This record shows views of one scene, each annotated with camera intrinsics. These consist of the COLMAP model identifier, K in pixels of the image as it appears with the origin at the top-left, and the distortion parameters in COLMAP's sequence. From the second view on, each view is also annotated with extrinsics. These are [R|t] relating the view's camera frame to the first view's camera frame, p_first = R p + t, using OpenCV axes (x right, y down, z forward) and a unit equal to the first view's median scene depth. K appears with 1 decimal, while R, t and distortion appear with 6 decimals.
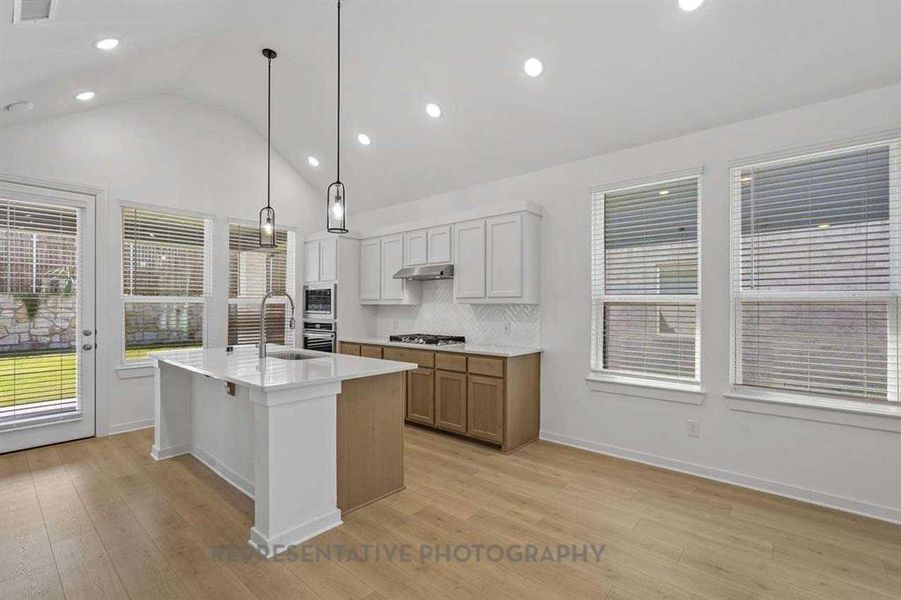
lens RADIAL K [[401.1, 0, 457.3], [0, 401.1, 295.3], [0, 0, 1]] dist [0.001322, -0.000046]
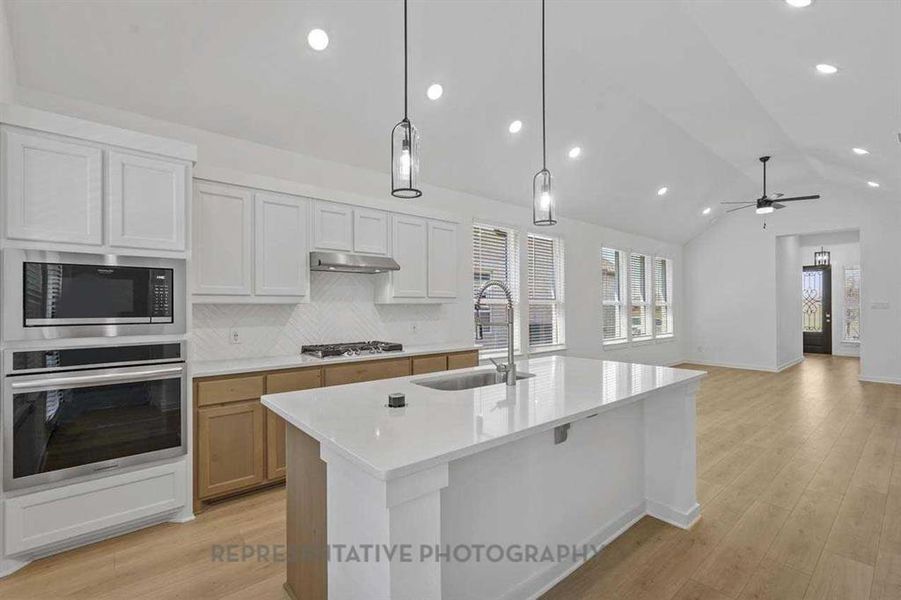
lens RADIAL K [[401.1, 0, 451.0], [0, 401.1, 304.2], [0, 0, 1]] dist [0.001322, -0.000046]
pose [[0.173995, 0.003456, 0.984740, -0.727330], [-0.022708, 0.999742, 0.000503, 0.016286], [-0.984485, -0.022449, 0.174029, 0.615317]]
